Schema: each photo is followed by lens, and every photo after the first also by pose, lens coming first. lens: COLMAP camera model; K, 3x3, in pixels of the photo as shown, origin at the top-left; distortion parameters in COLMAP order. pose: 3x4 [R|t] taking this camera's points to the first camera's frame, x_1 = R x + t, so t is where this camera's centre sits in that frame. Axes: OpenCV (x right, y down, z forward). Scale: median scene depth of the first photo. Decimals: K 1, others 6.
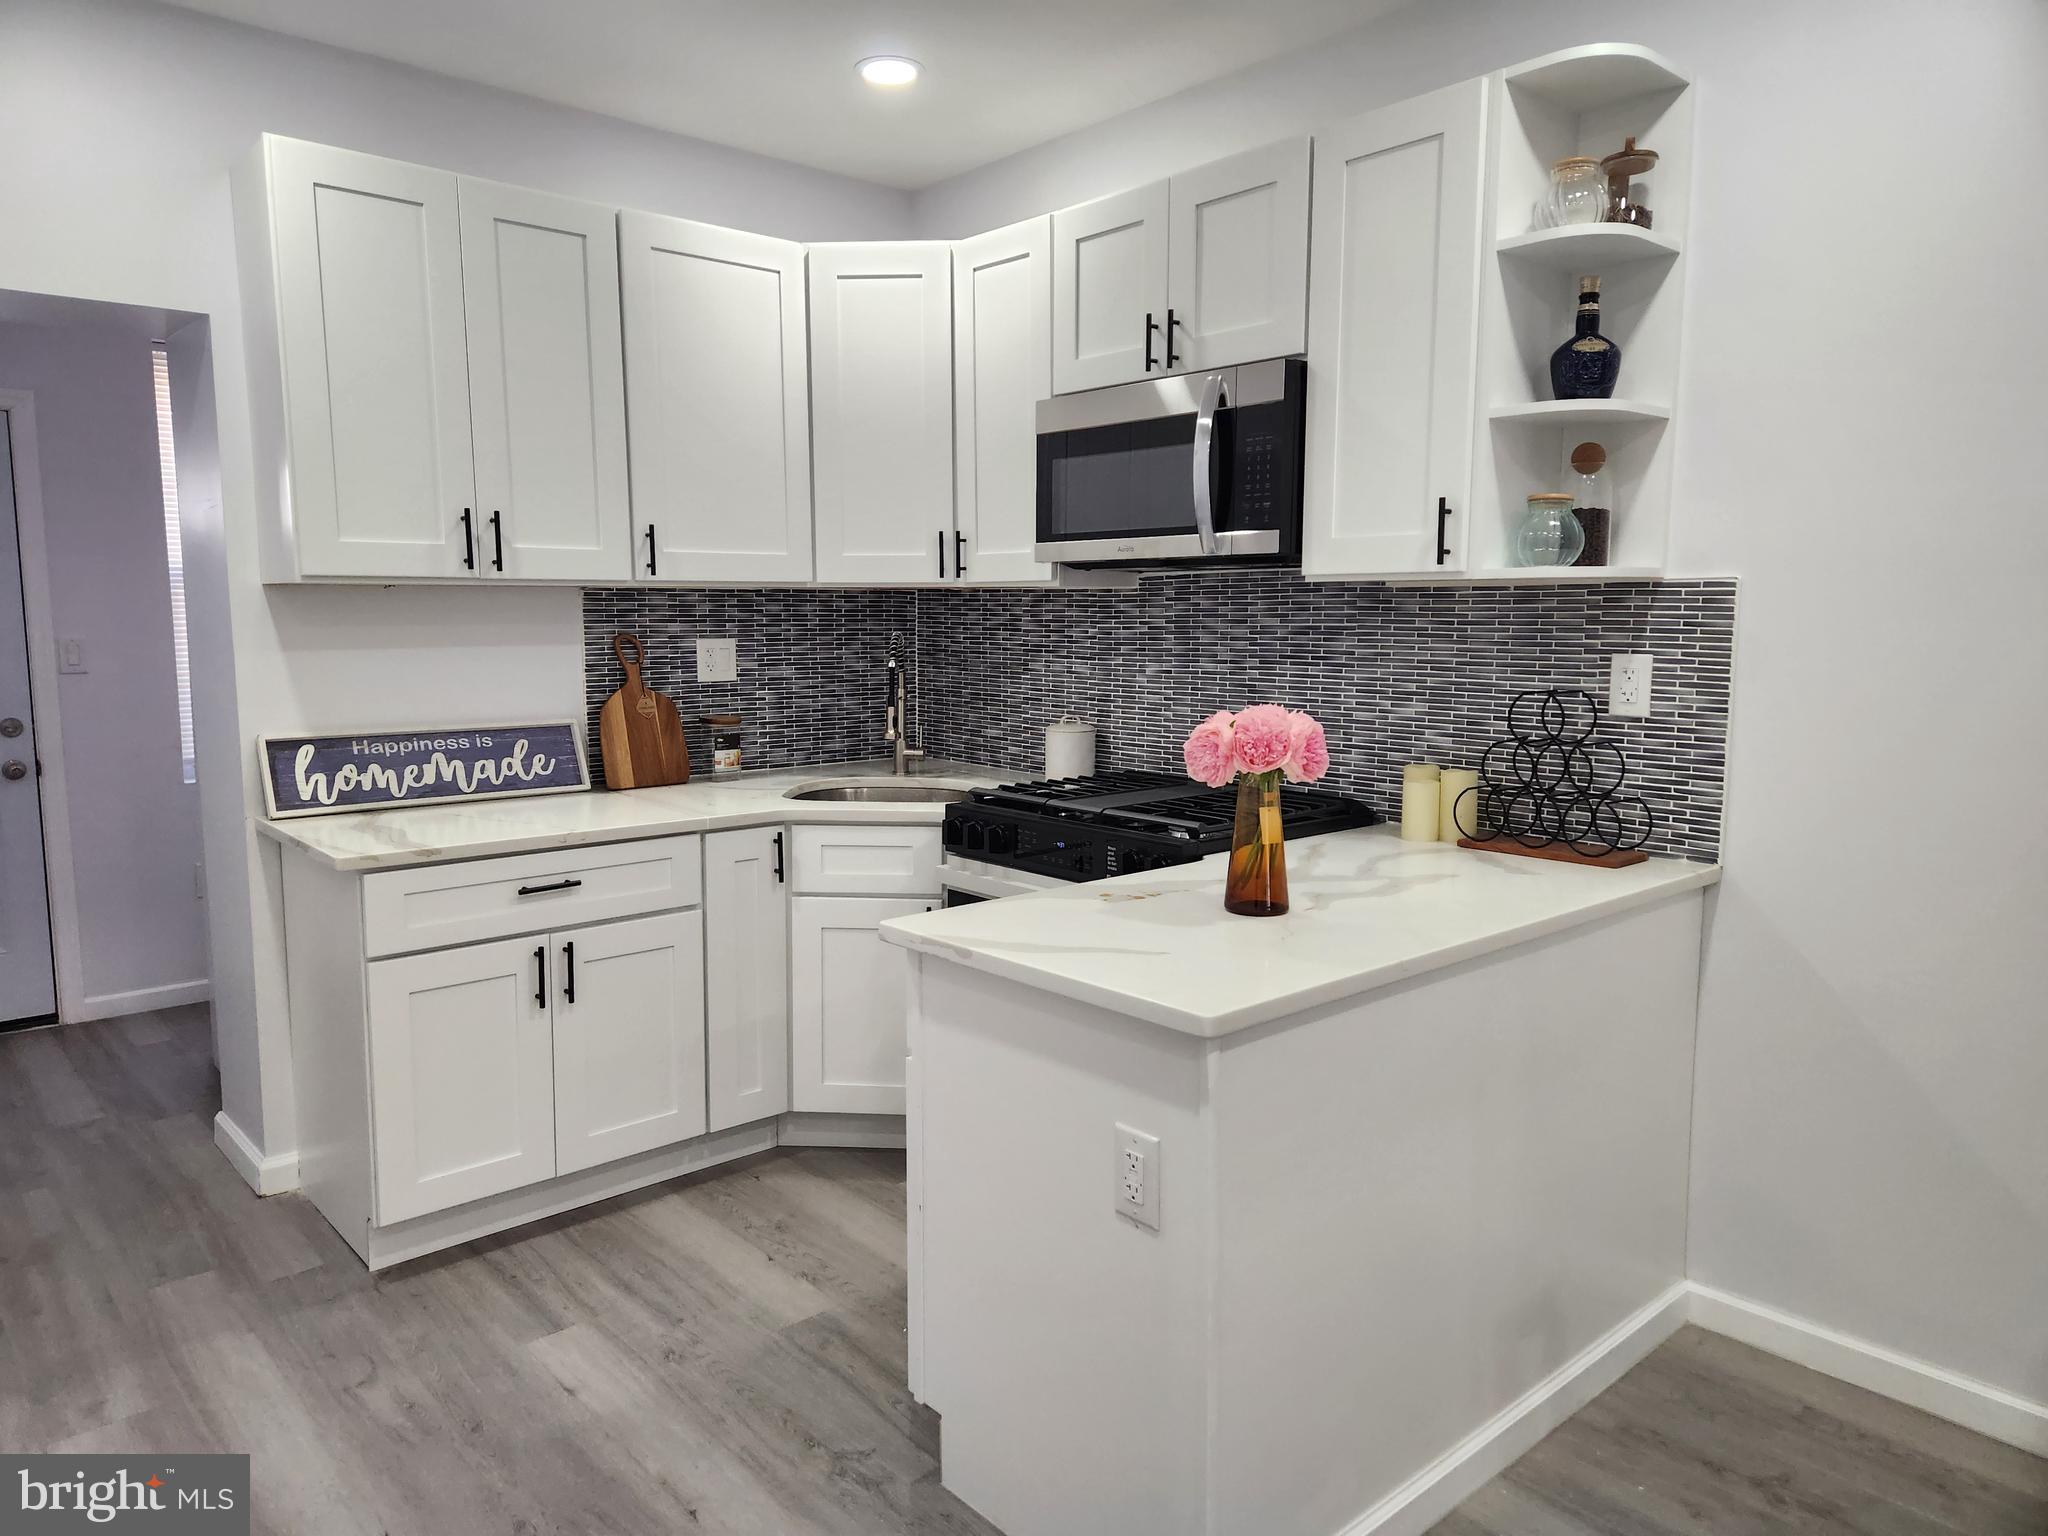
lens RADIAL K [[1358.9, 0, 1001.7], [0, 1358.9, 764.9], [0, 0, 1]] dist [0.105477, -0.110146]
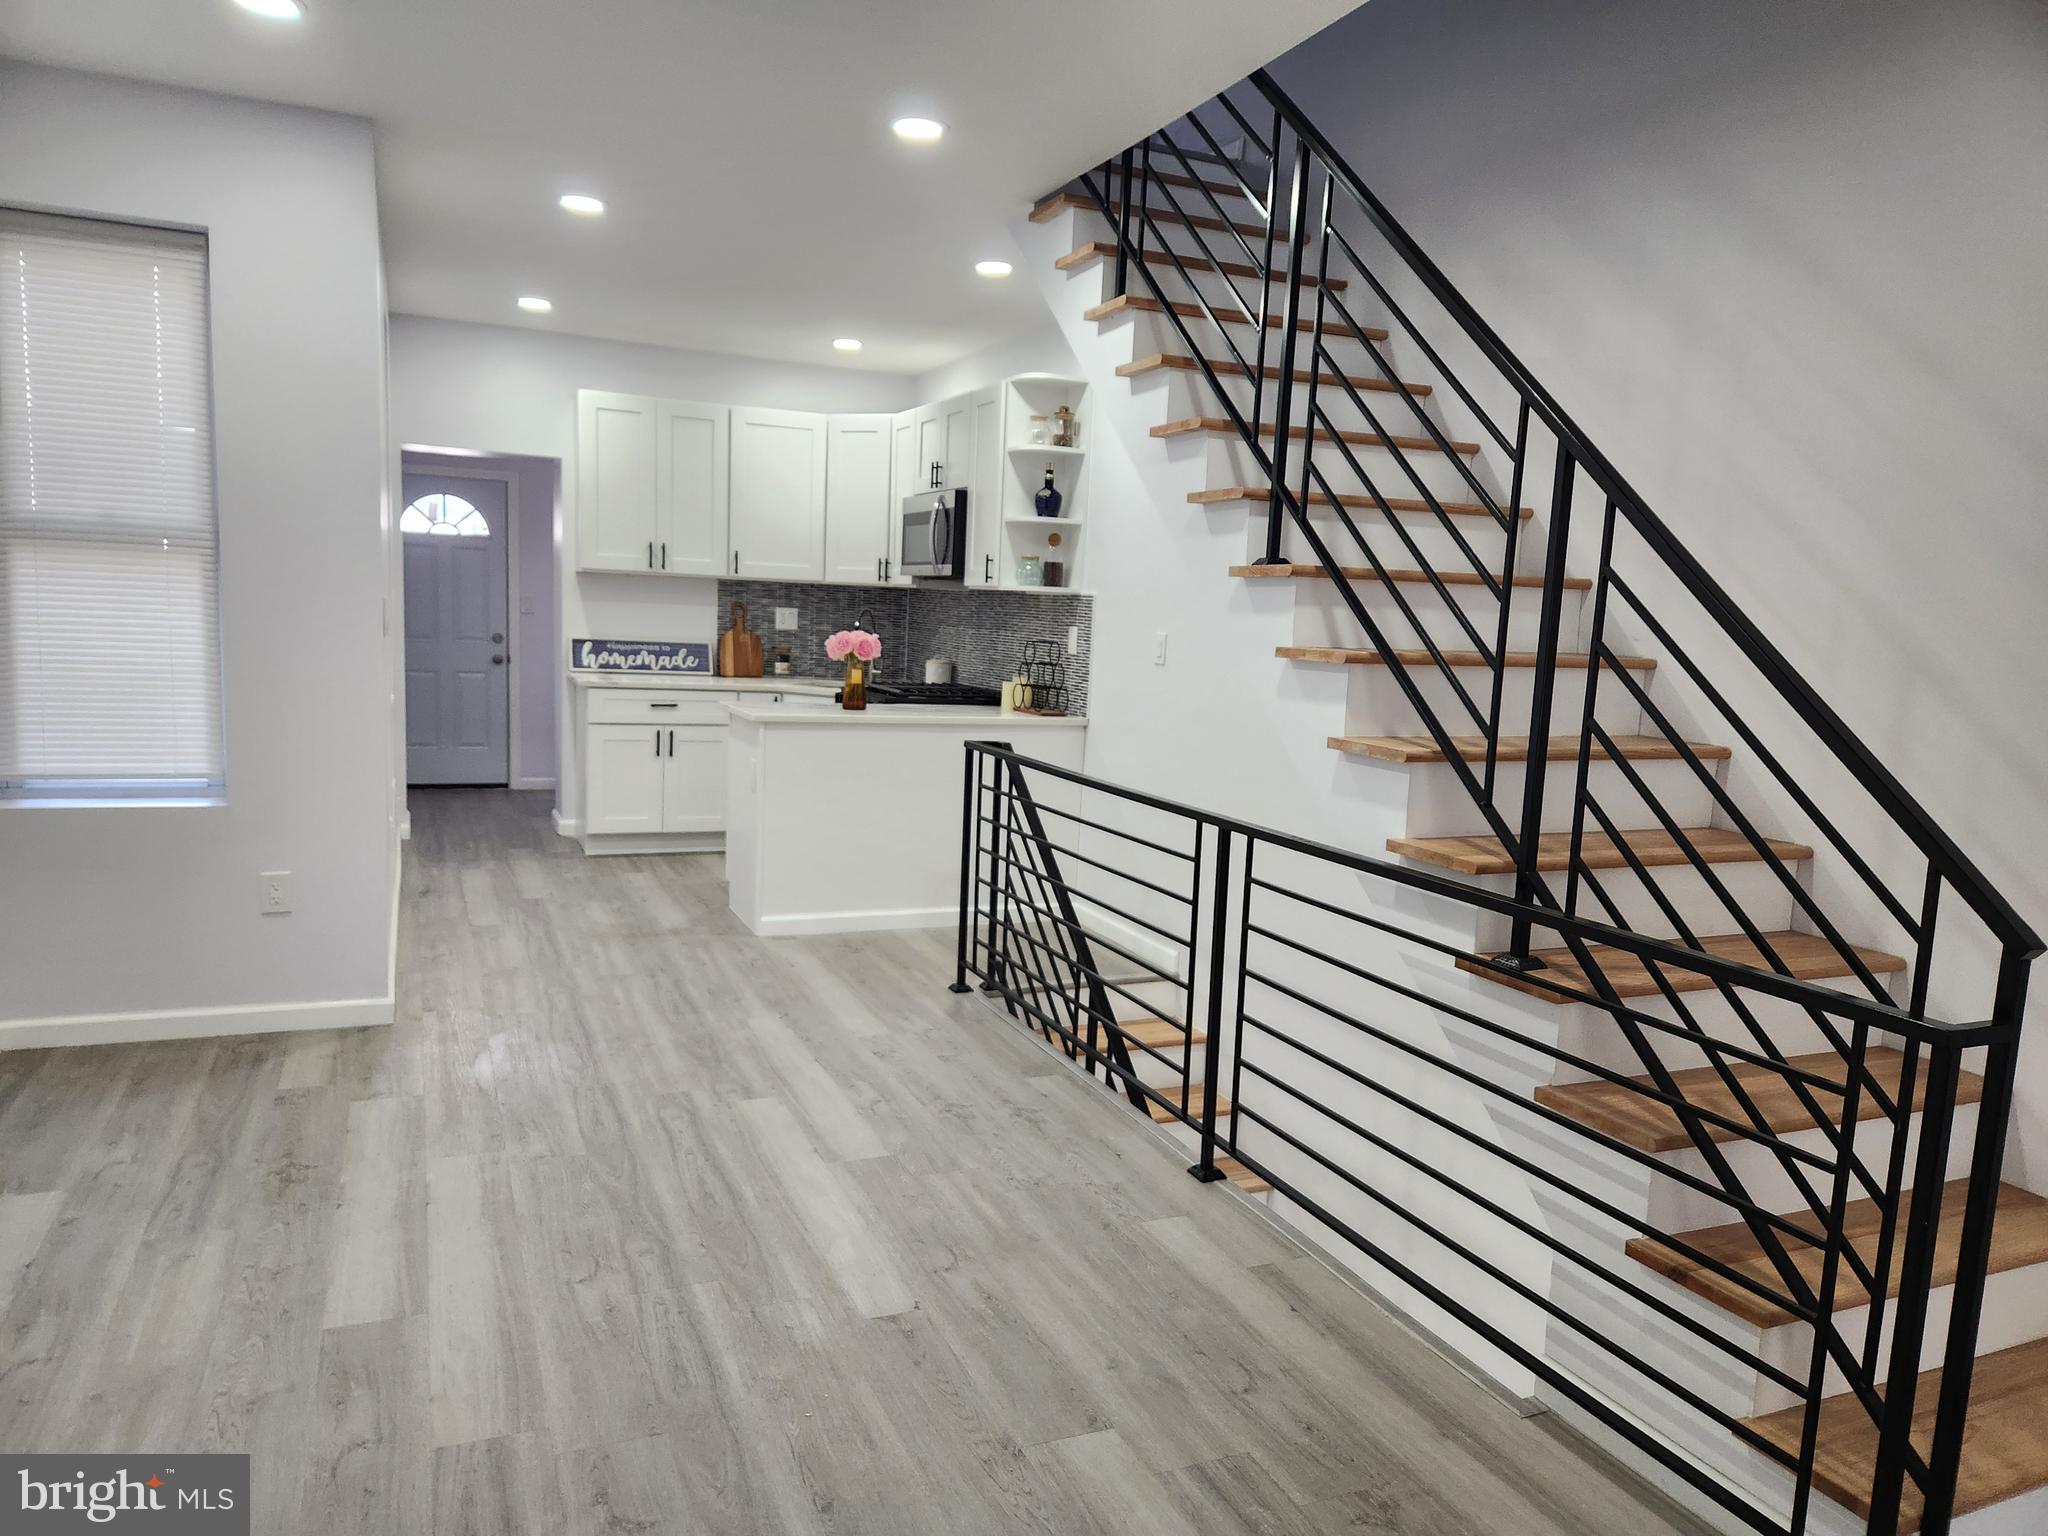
lens RADIAL K [[1368.7, 0, 1023.3], [0, 1368.7, 786.2], [0, 0, 1]] dist [0.087092, -0.077117]
pose [[0.951008, 0.084713, -0.297334, 0.864488], [-0.082880, 0.996382, 0.018791, 0.117800], [0.297850, 0.006772, 0.954589, -0.949421]]
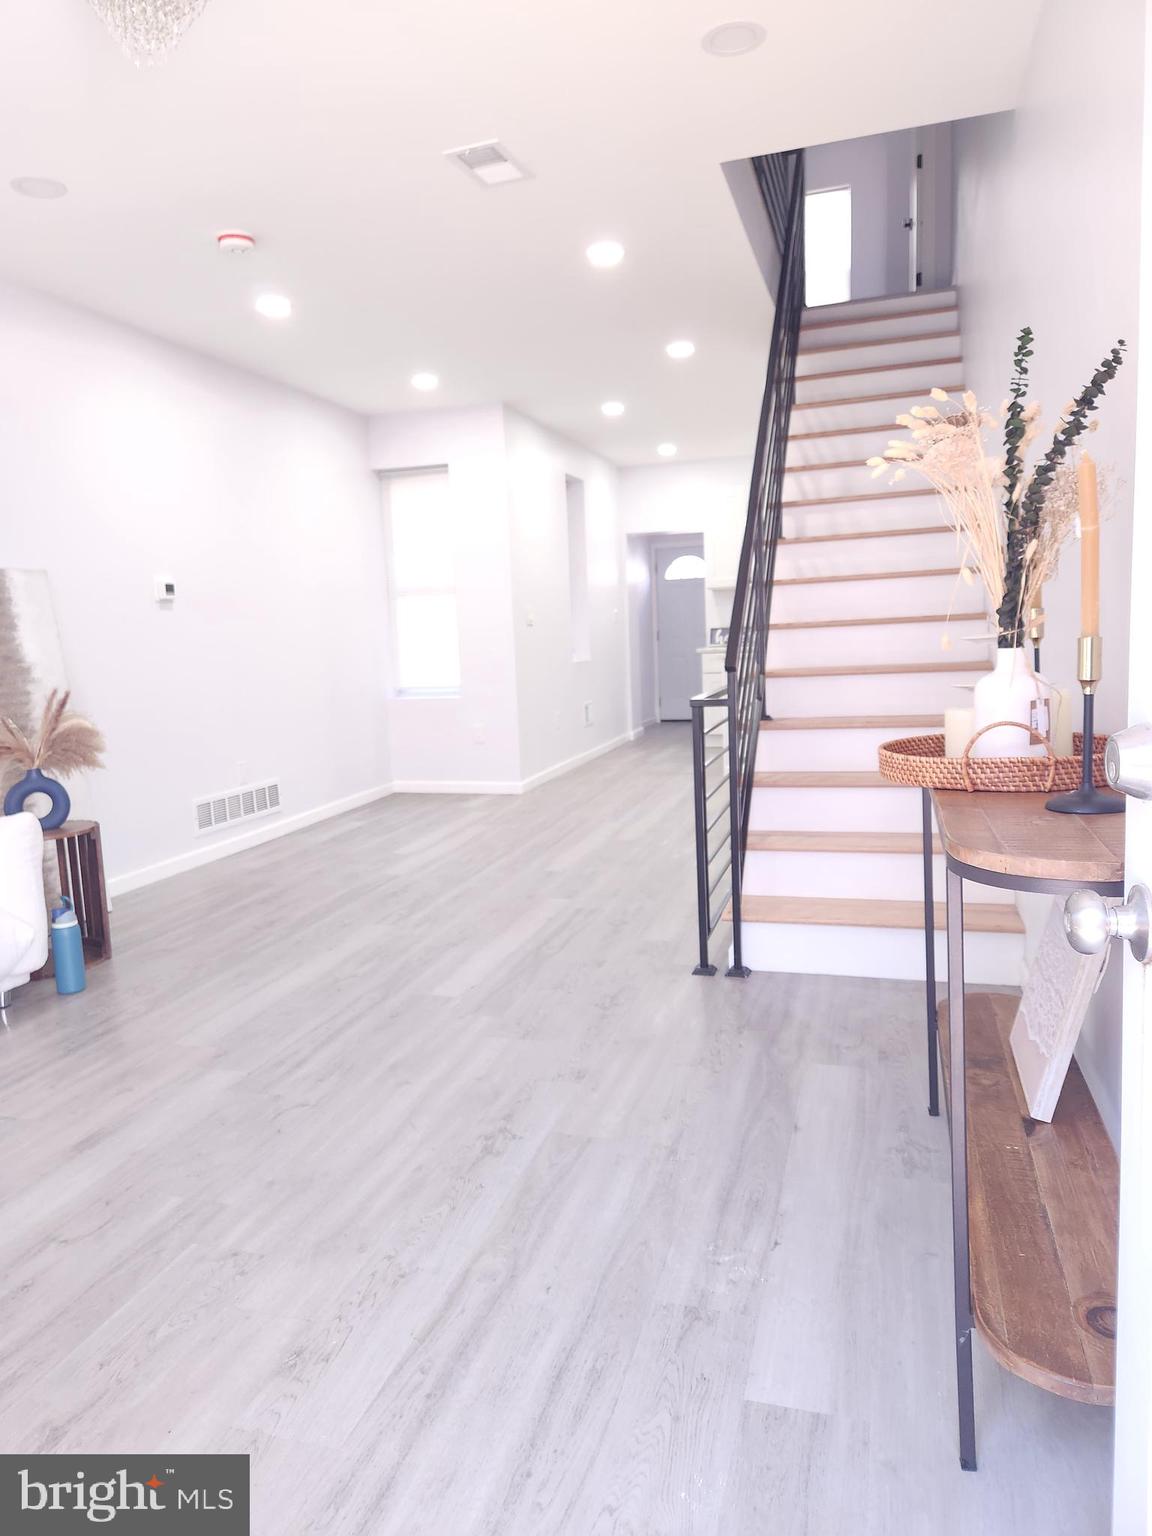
lens RADIAL K [[1035.8, 0, 562.7], [0, 1035.8, 753.6], [0, 0, 1]] dist [0.082046, -0.079787]
pose [[0.522288, 0.080572, -0.848954, 1.829937], [-0.058572, 0.996565, 0.058548, 0.192175], [0.850756, 0.019146, 0.525213, -0.966204]]
